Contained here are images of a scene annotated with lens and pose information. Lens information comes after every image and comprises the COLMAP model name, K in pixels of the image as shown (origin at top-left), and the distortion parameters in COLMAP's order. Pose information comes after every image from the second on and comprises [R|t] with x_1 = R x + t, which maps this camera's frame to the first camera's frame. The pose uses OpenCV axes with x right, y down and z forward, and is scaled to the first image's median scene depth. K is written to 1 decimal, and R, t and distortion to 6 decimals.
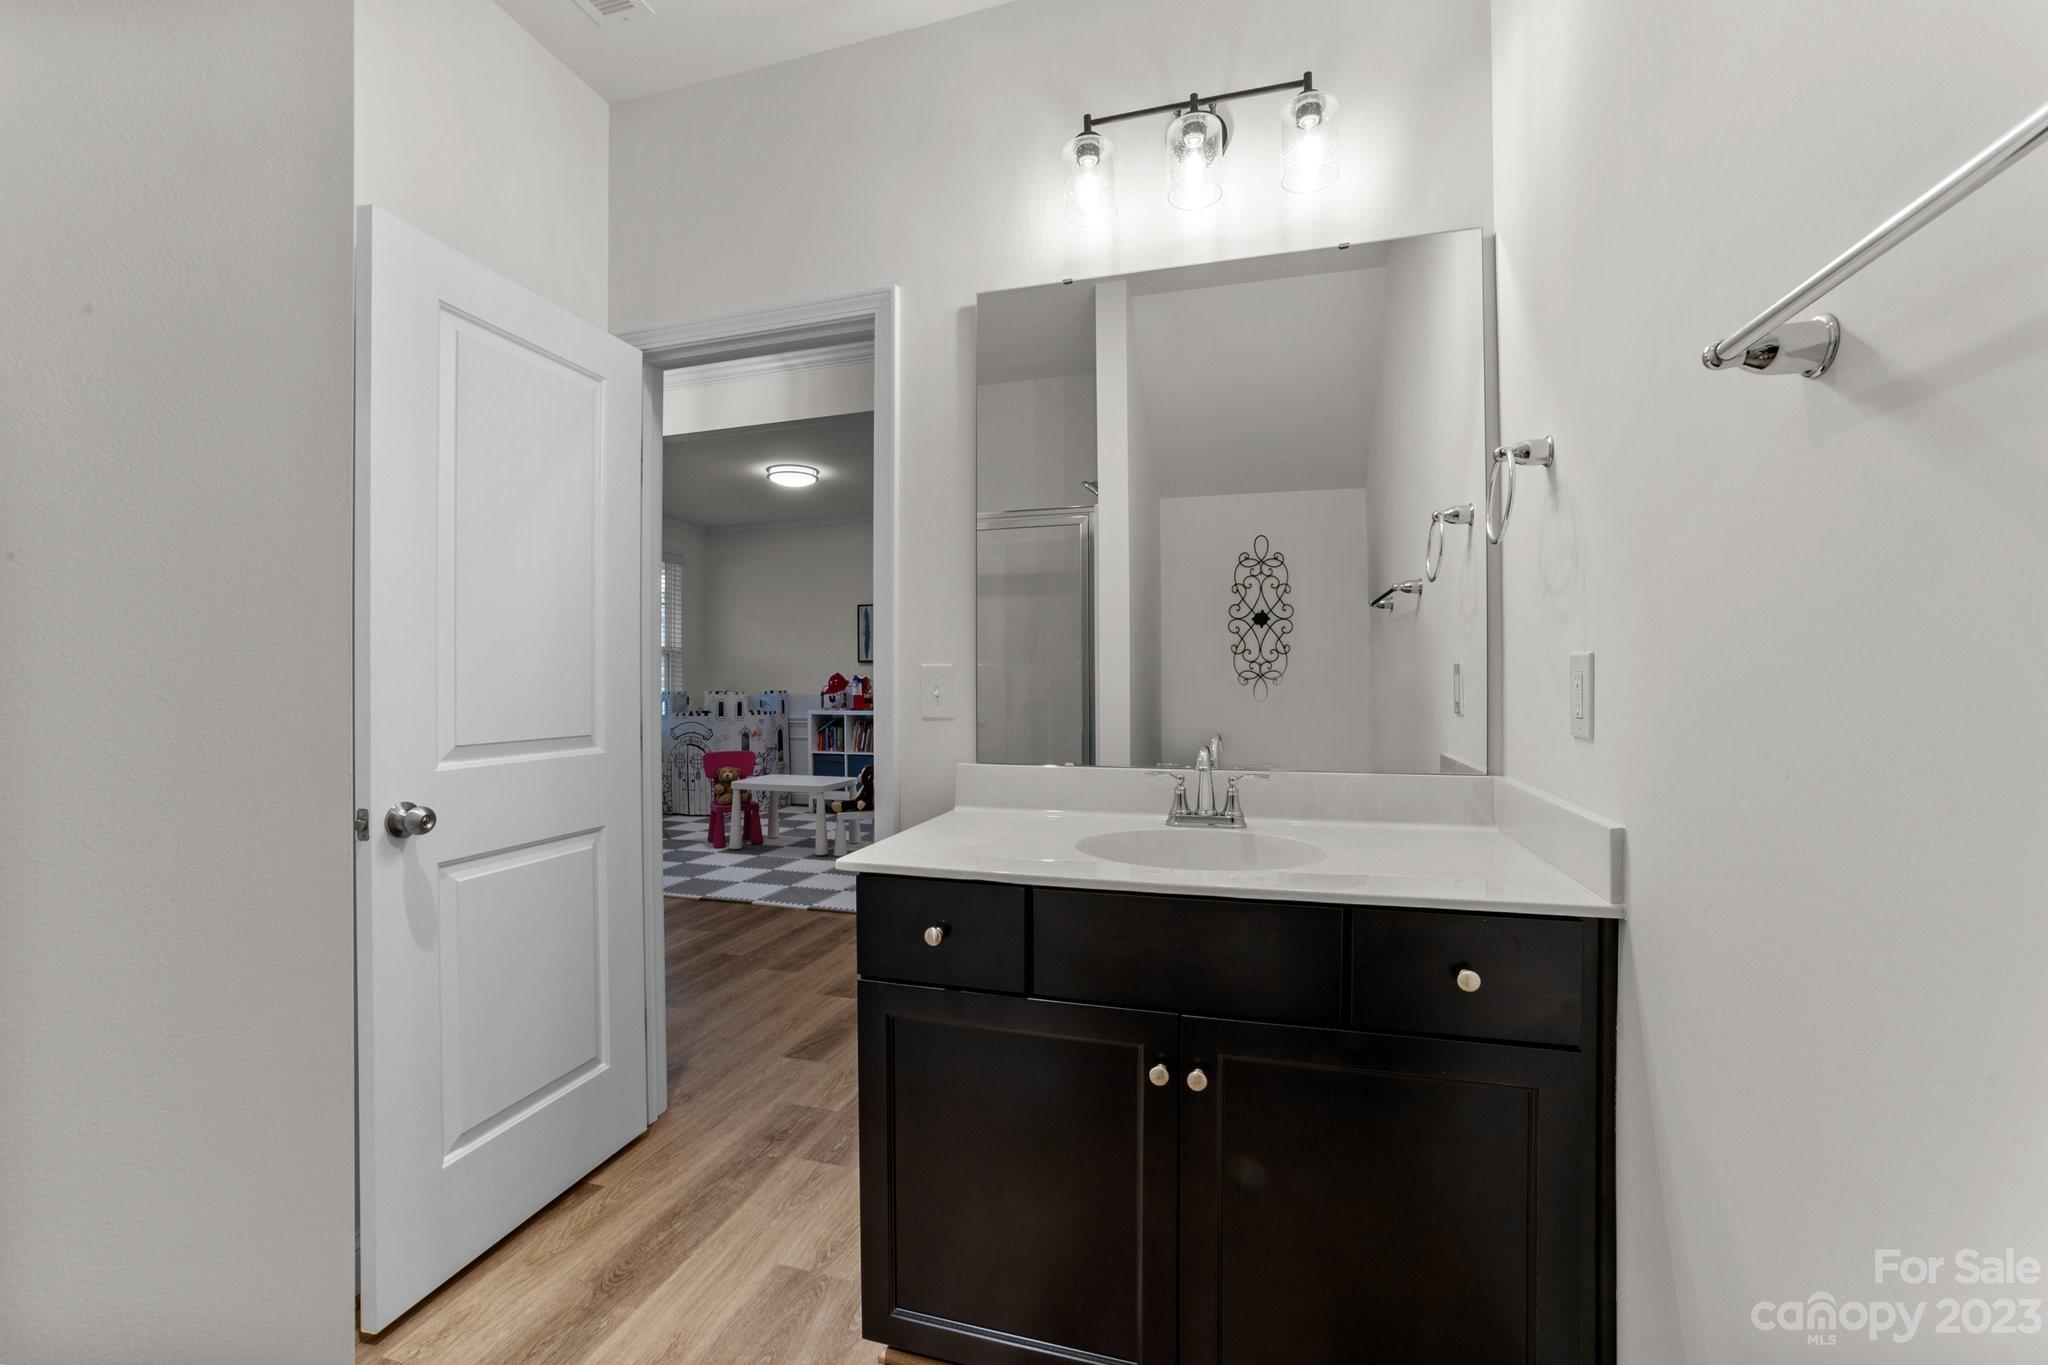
lens RADIAL K [[833.7, 0, 1024.2], [0, 833.7, 694.8], [0, 0, 1]] dist [-0.055199, 0.023939]
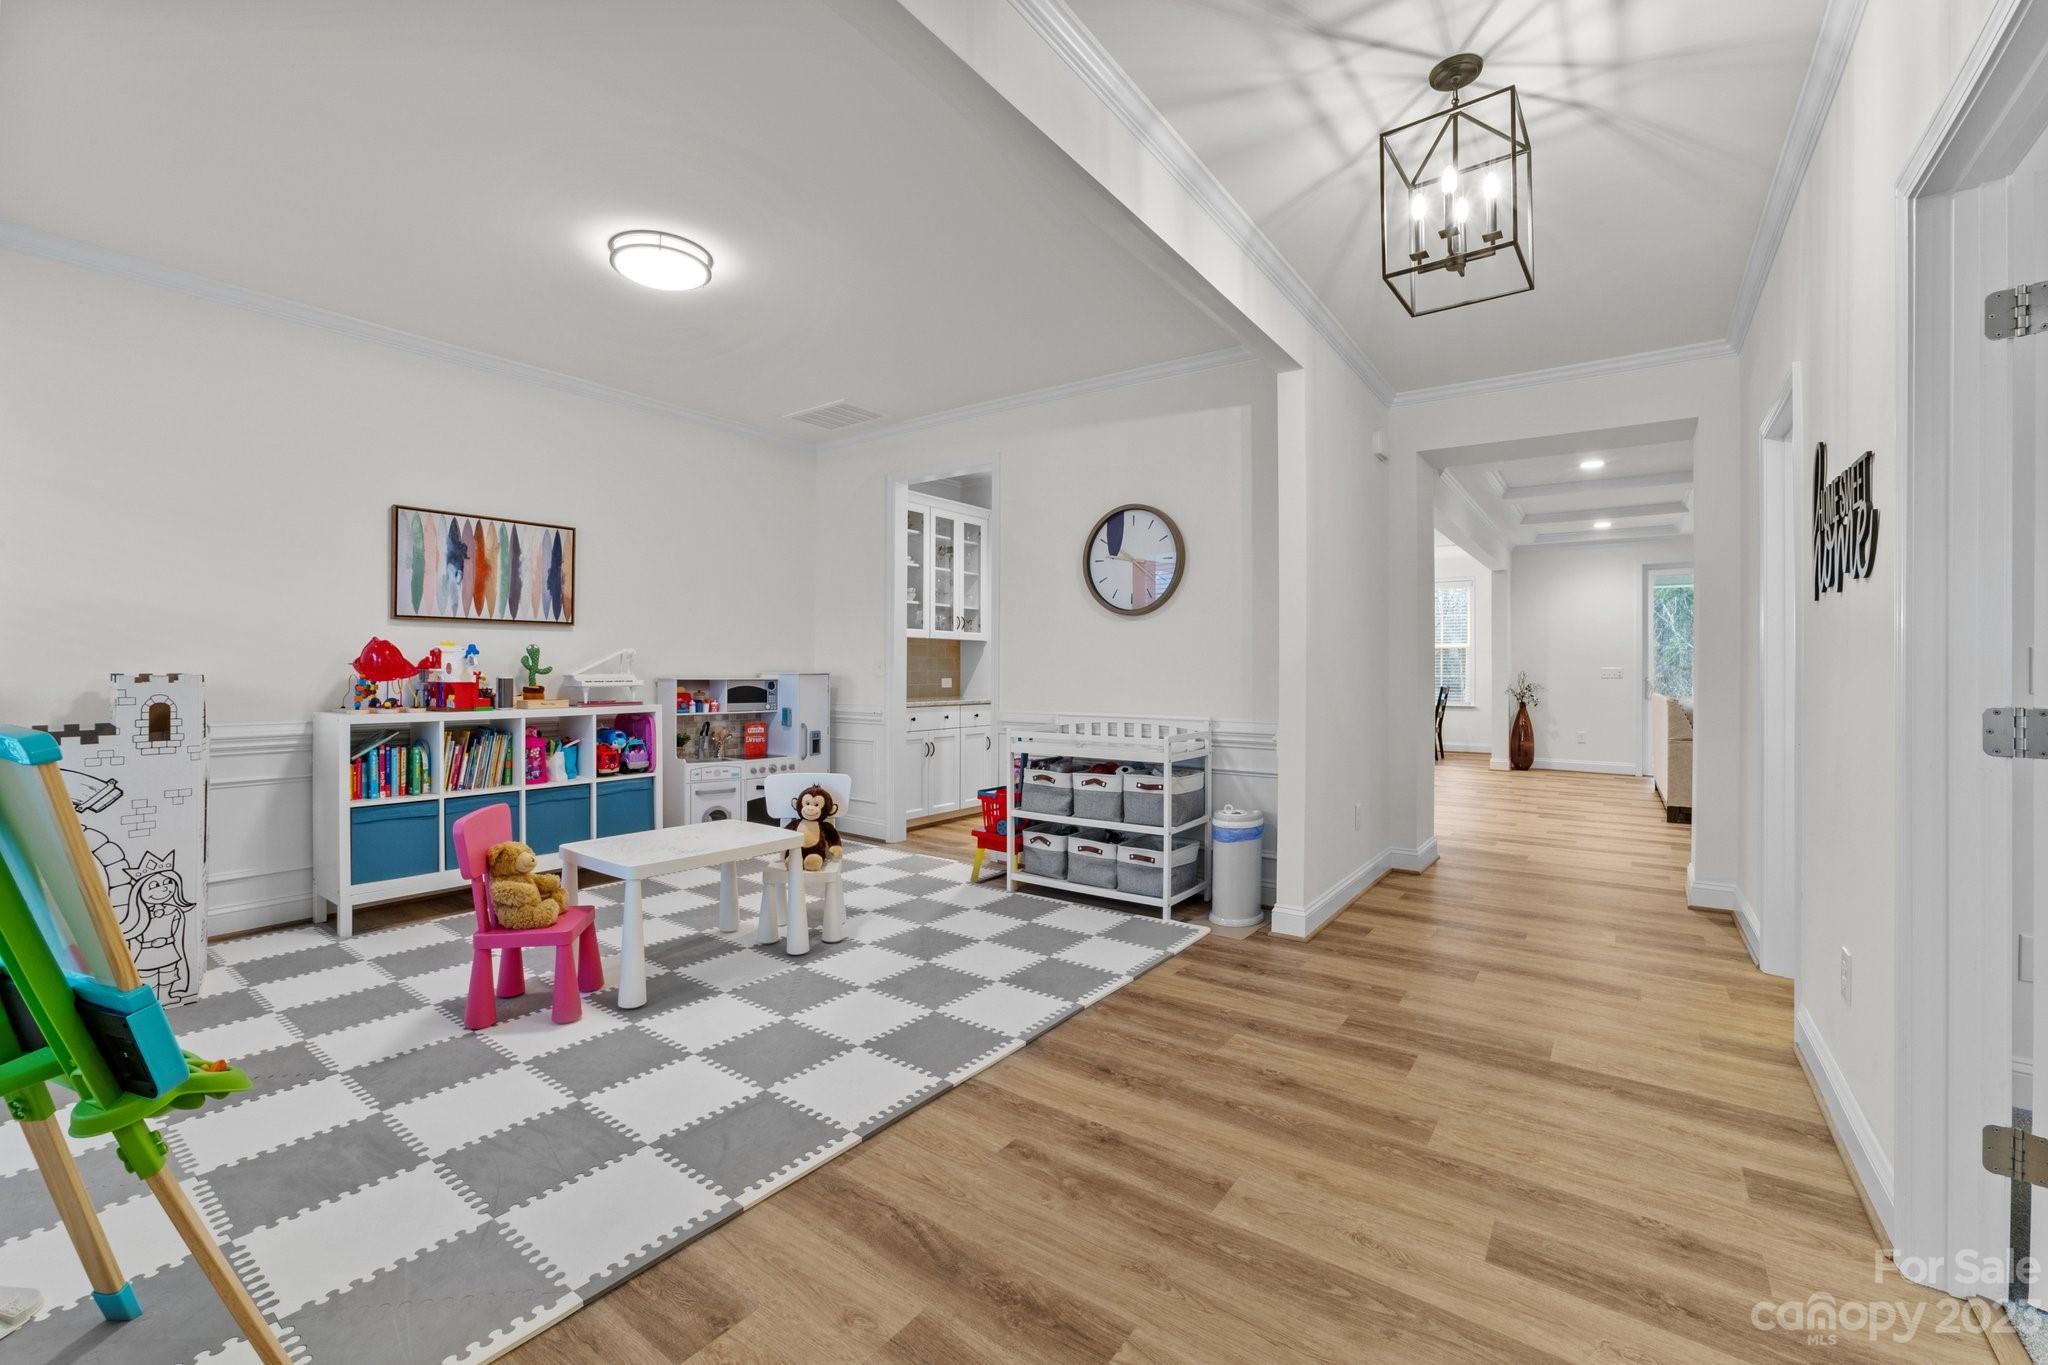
lens RADIAL K [[849.8, 0, 1022.4], [0, 849.8, 686.2], [0, 0, 1]] dist [-0.055990, 0.025444]
pose [[0.338313, -0.011356, 0.940965, -0.567717], [0.006487, 0.999932, 0.009735, -0.000048], [-0.941011, 0.002811, 0.338364, 0.492400]]
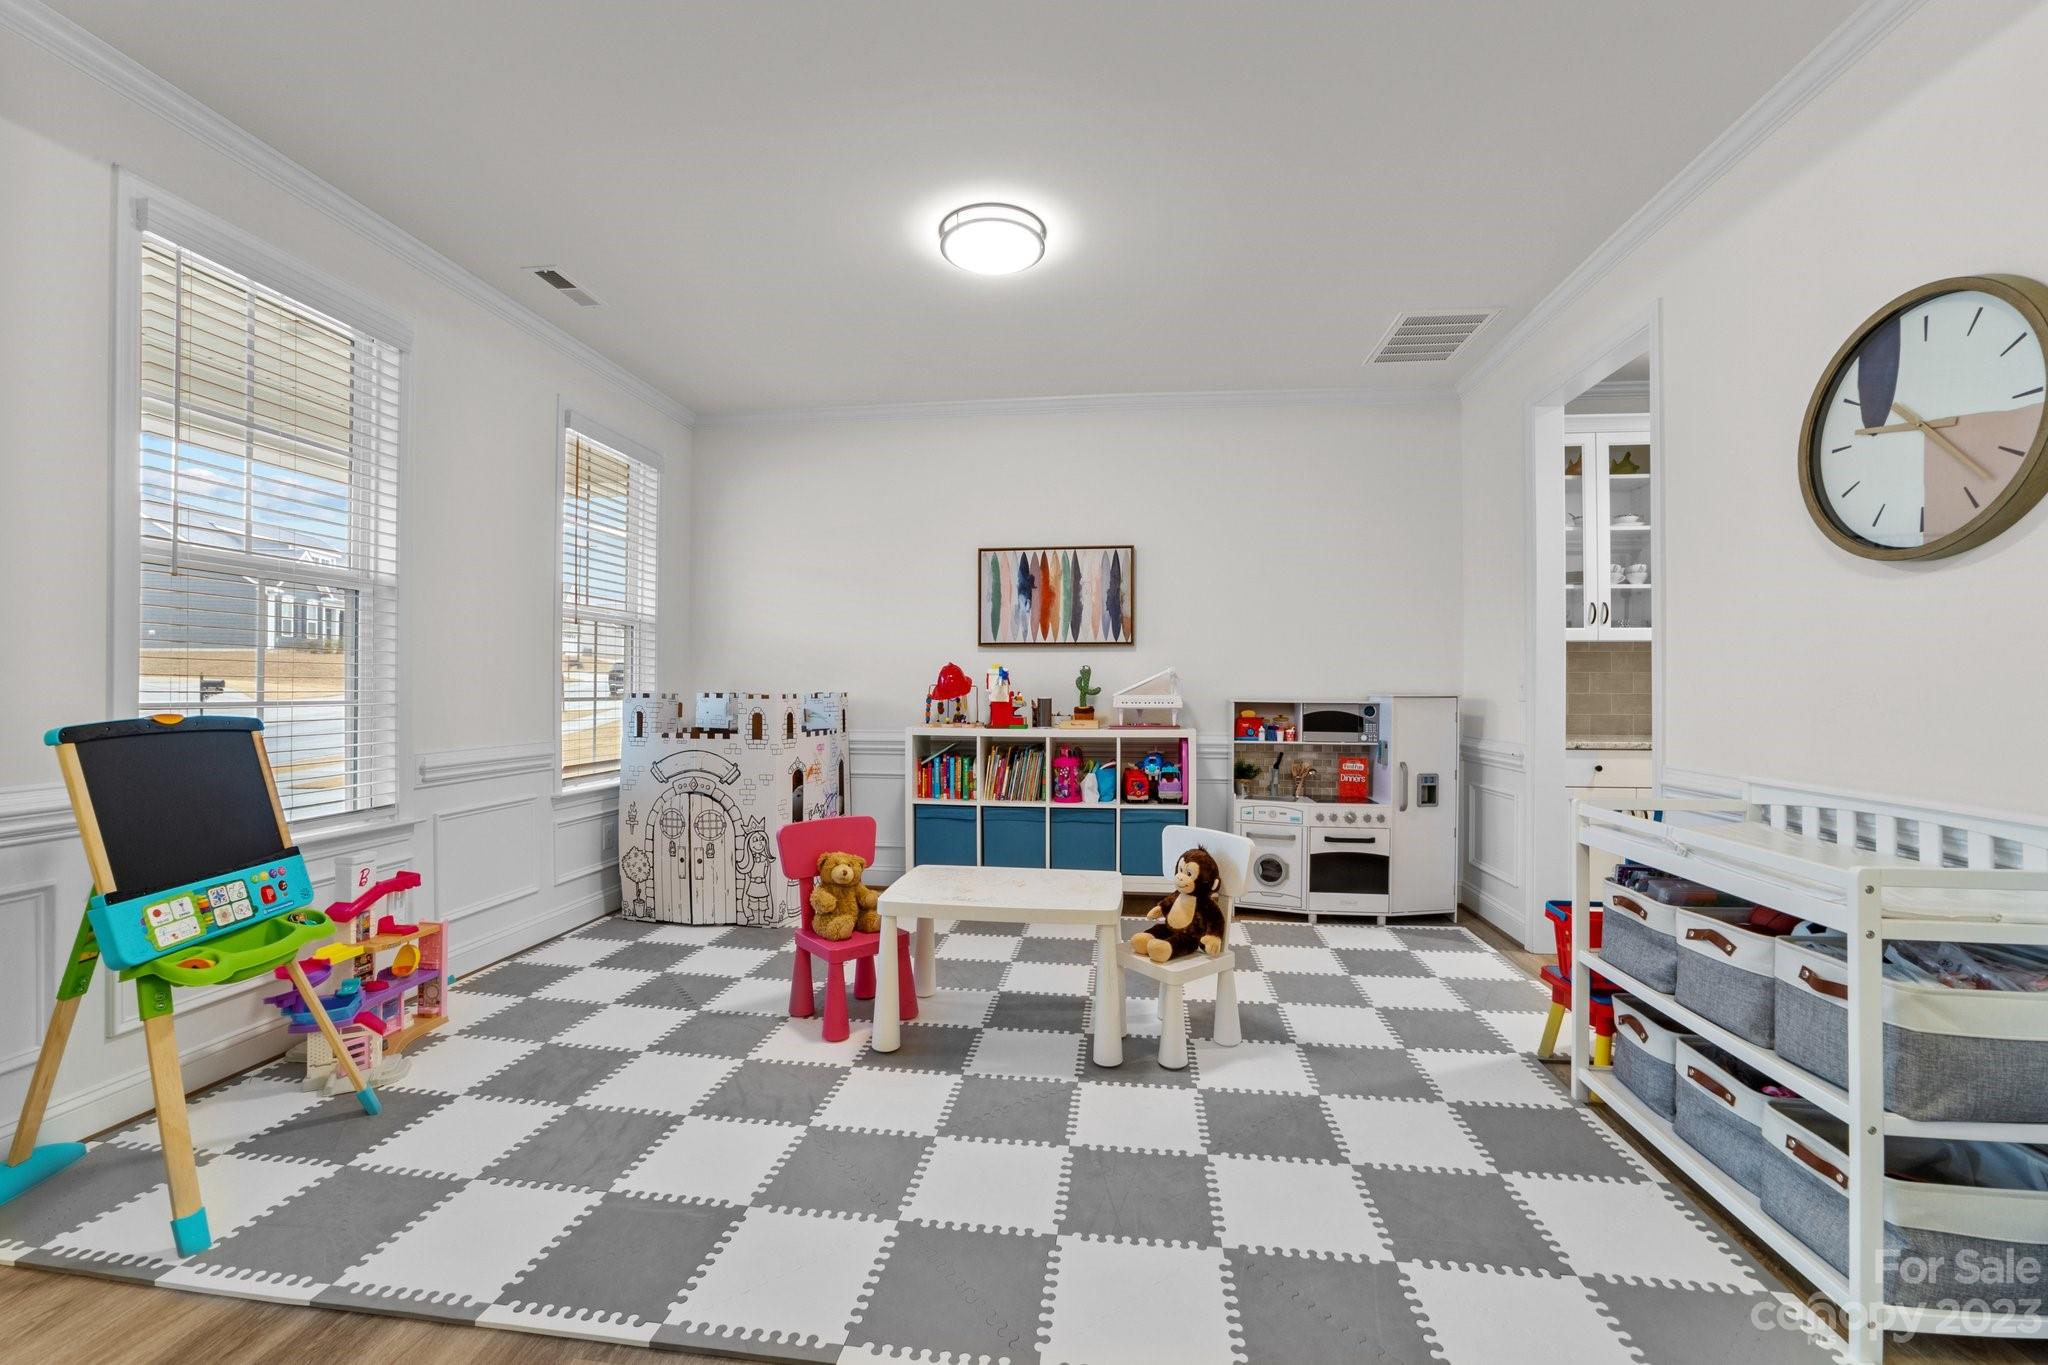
lens RADIAL K [[833.7, 0, 1024.2], [0, 833.7, 694.8], [0, 0, 1]] dist [-0.055199, 0.023939]
pose [[0.986529, 0.008182, 0.163381, -0.276442], [-0.007166, 0.999951, -0.006811, -0.000450], [-0.163429, 0.005548, 0.986540, 0.433042]]
